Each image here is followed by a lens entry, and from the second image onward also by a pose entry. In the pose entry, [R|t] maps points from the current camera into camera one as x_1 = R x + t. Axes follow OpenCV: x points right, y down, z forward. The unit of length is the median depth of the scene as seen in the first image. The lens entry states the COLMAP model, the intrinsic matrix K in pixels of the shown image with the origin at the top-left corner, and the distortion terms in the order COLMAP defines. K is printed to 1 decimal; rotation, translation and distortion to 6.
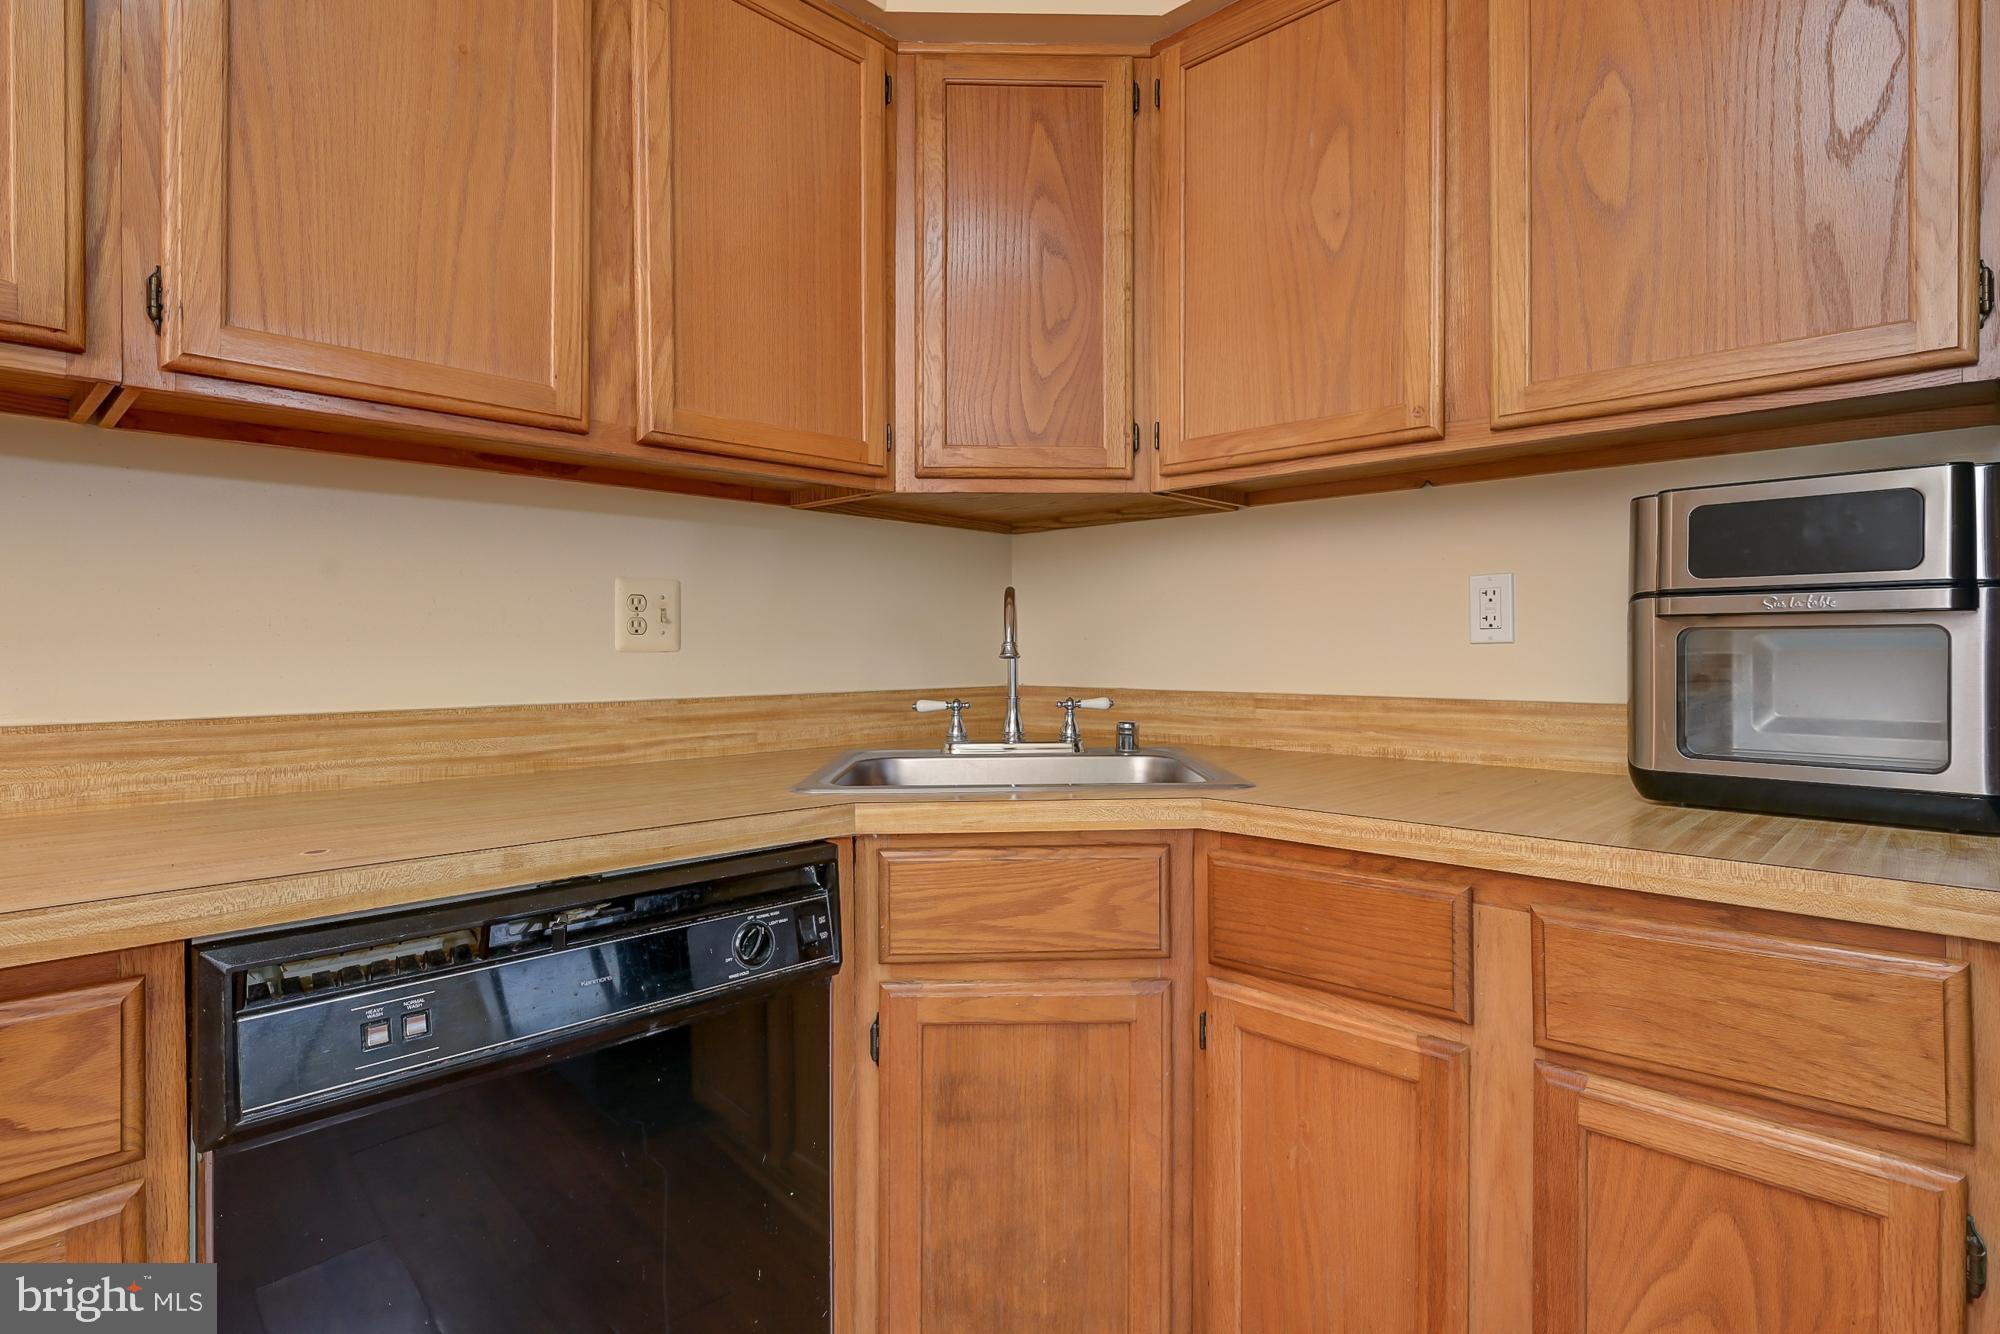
lens RADIAL K [[1026.2, 0, 1023.3], [0, 1026.2, 648.6], [0, 0, 1]] dist [0.000270, 0.000292]
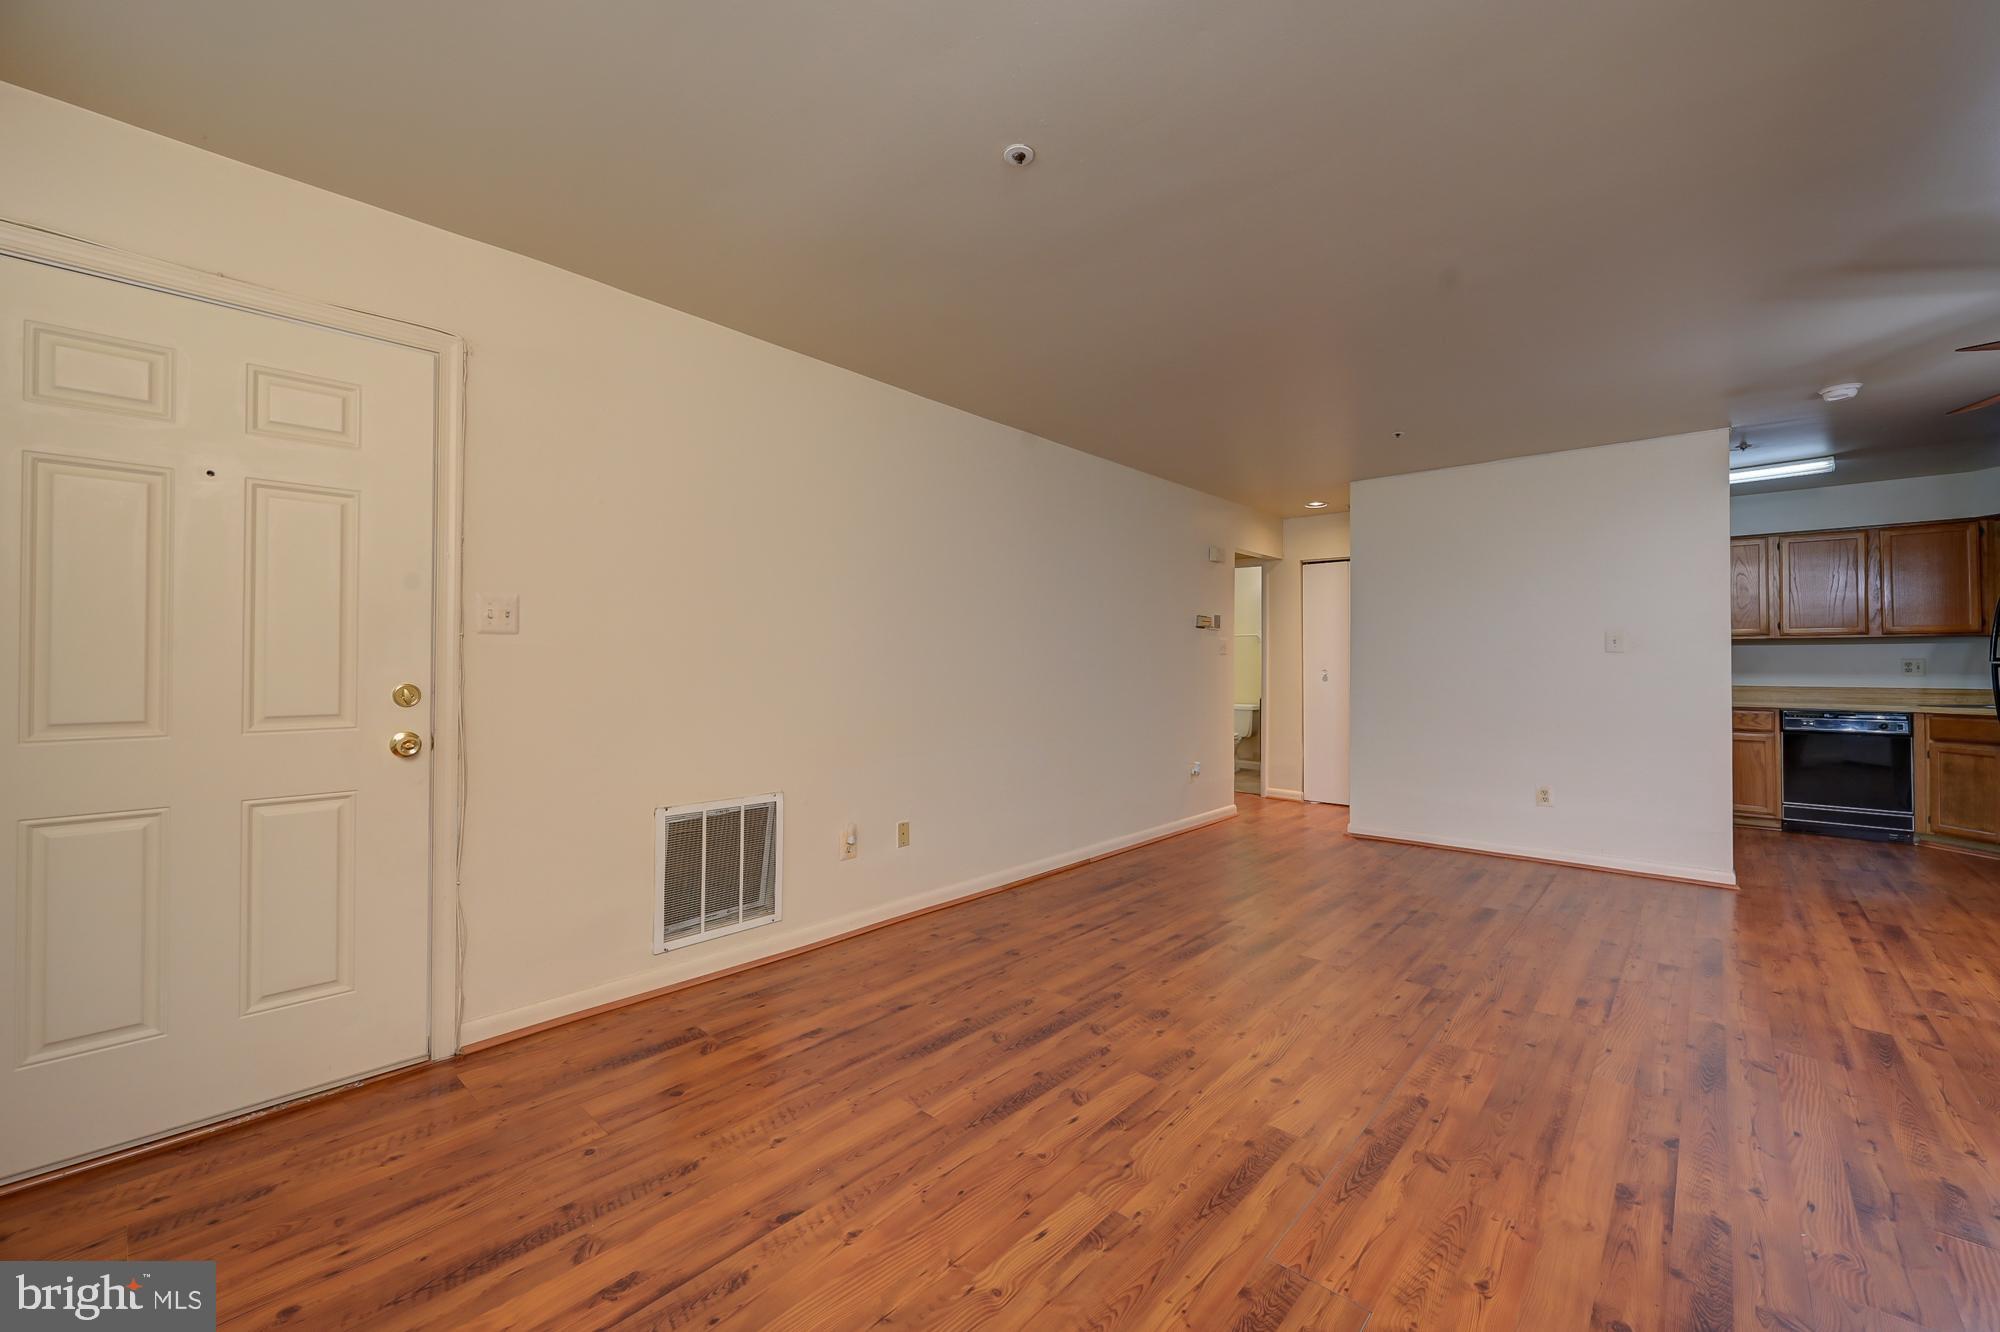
lens RADIAL K [[792.5, 0, 1009.7], [0, 792.5, 653.8], [0, 0, 1]] dist [-0.000625, 0.000033]
pose [[0.027841, -0.011866, -0.999542, 3.614939], [-0.004563, 0.999918, -0.011998, -0.042630], [0.999602, 0.004895, 0.027785, -3.610853]]
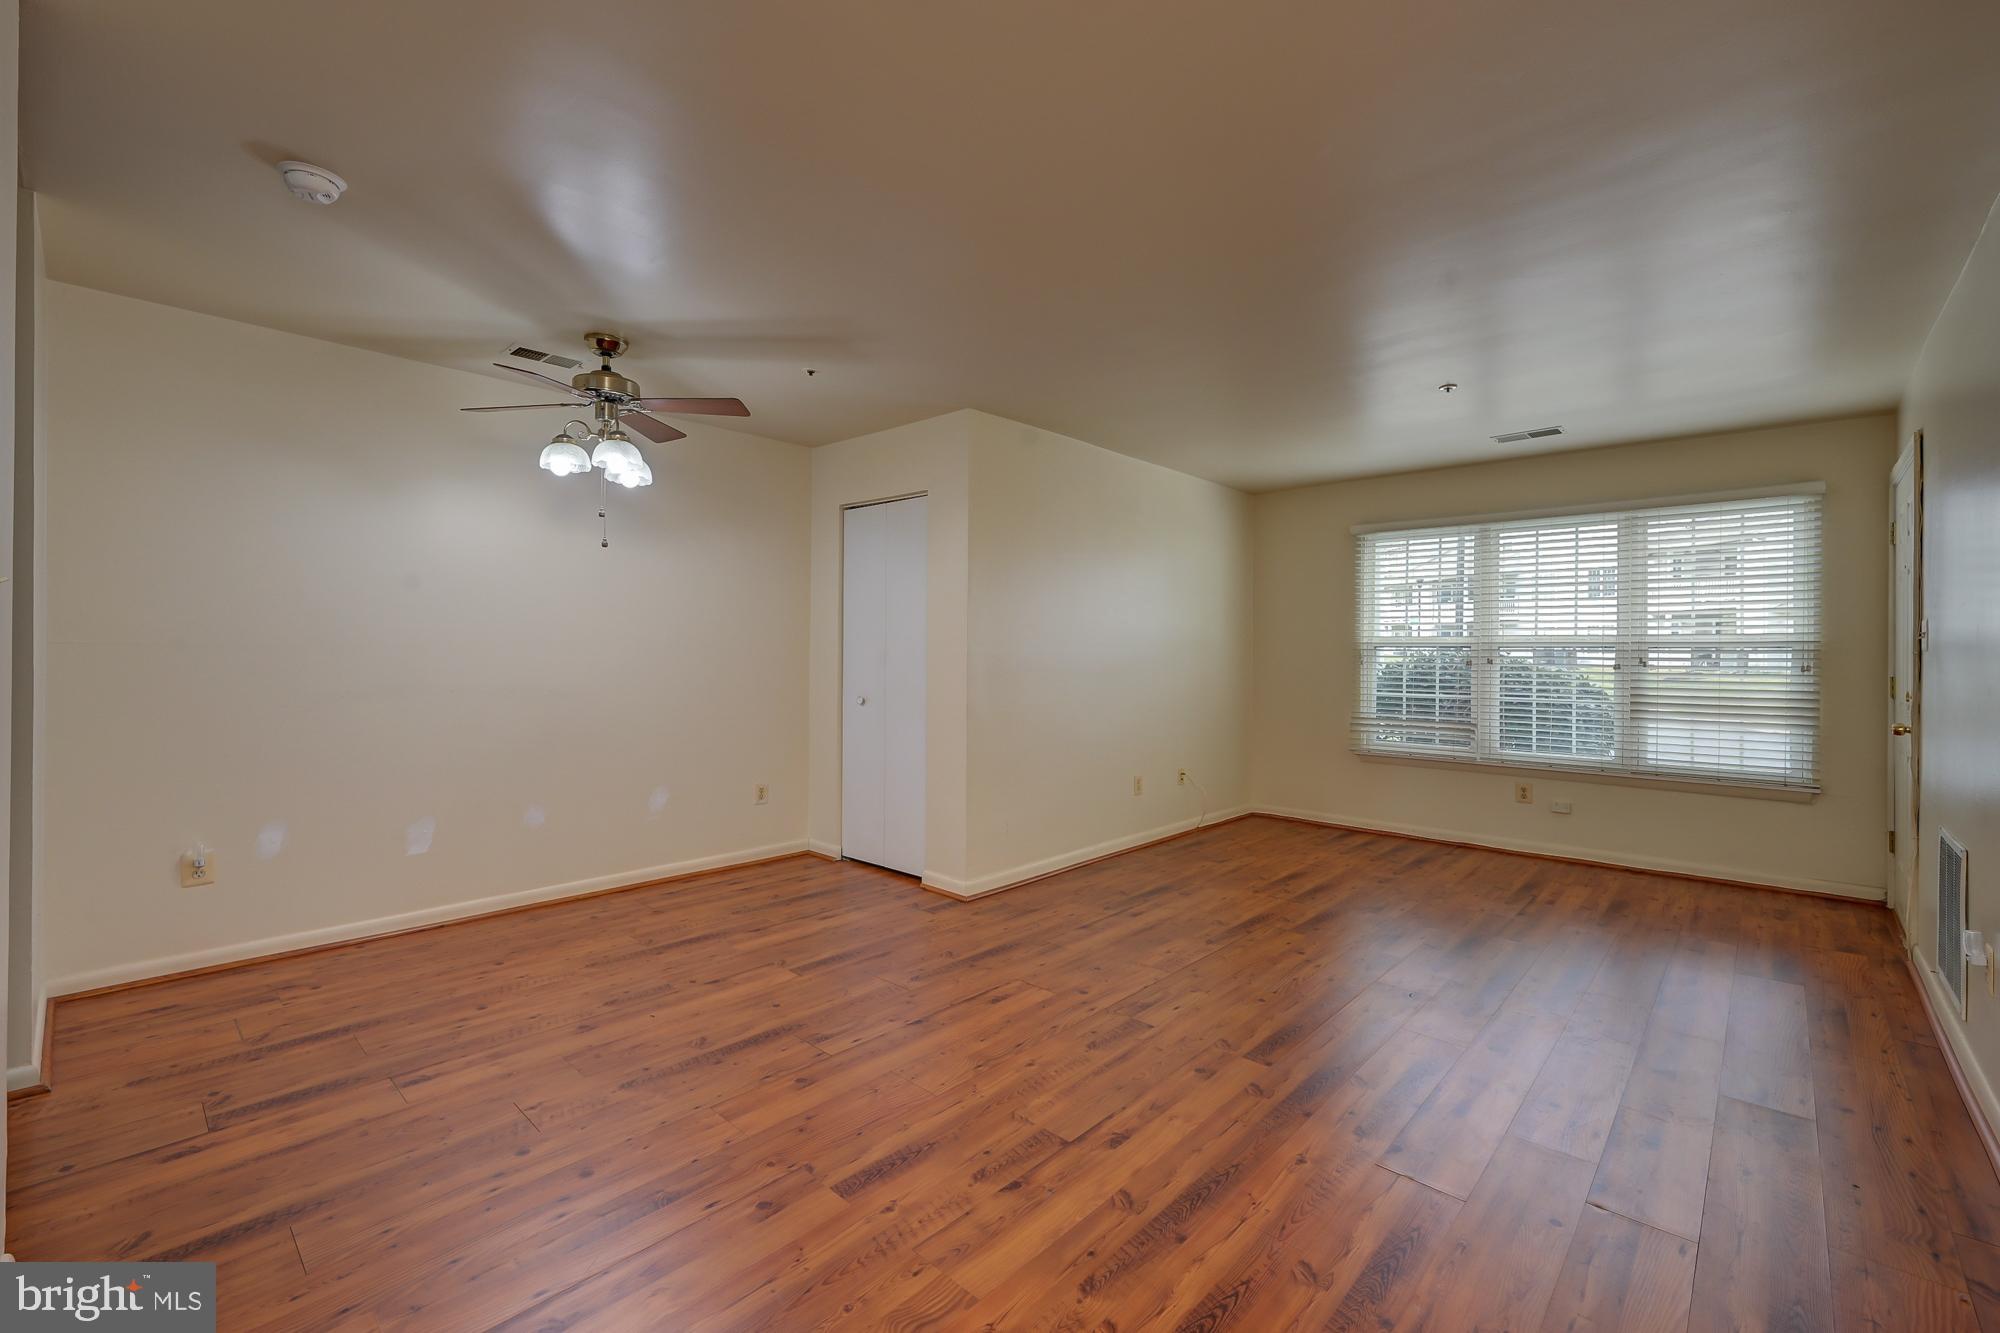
lens RADIAL K [[837.8, 0, 1009.4], [0, 837.8, 653.4], [0, 0, 1]] dist [-0.001119, -0.000005]
pose [[-0.014950, -0.000696, 0.999888, -0.729251], [-0.007121, 0.999974, 0.000590, -0.081328], [-0.999863, -0.007111, -0.014955, -2.011472]]
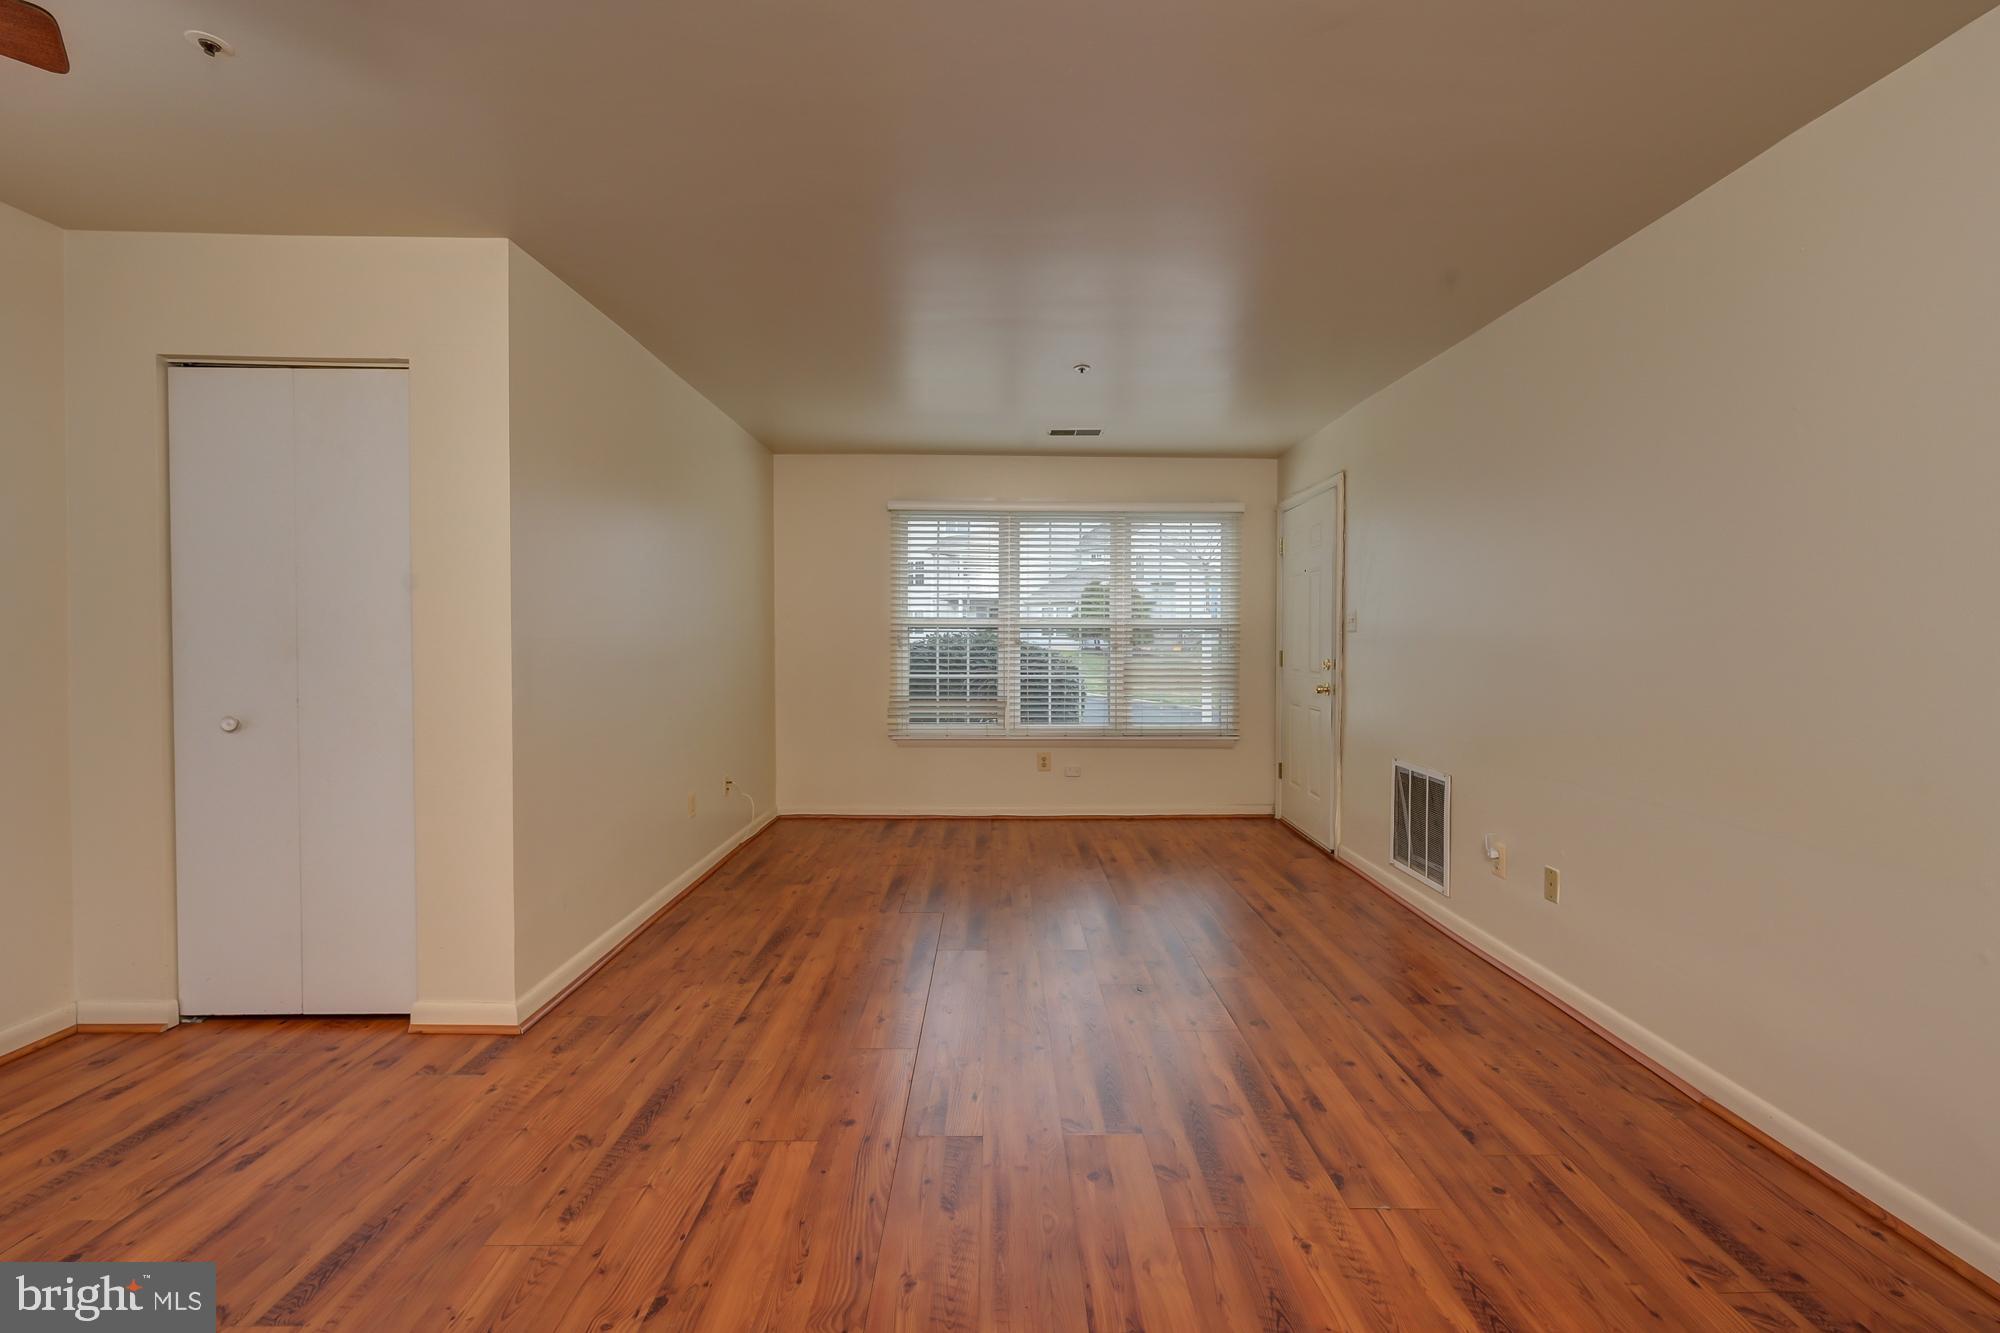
lens RADIAL K [[837.8, 0, 1009.4], [0, 837.8, 653.4], [0, 0, 1]] dist [-0.001119, -0.000005]
pose [[-0.696934, -0.015914, 0.716959, 0.223593], [-0.002723, 0.999805, 0.019545, -0.082342], [-0.717131, 0.011670, -0.696841, -1.363163]]
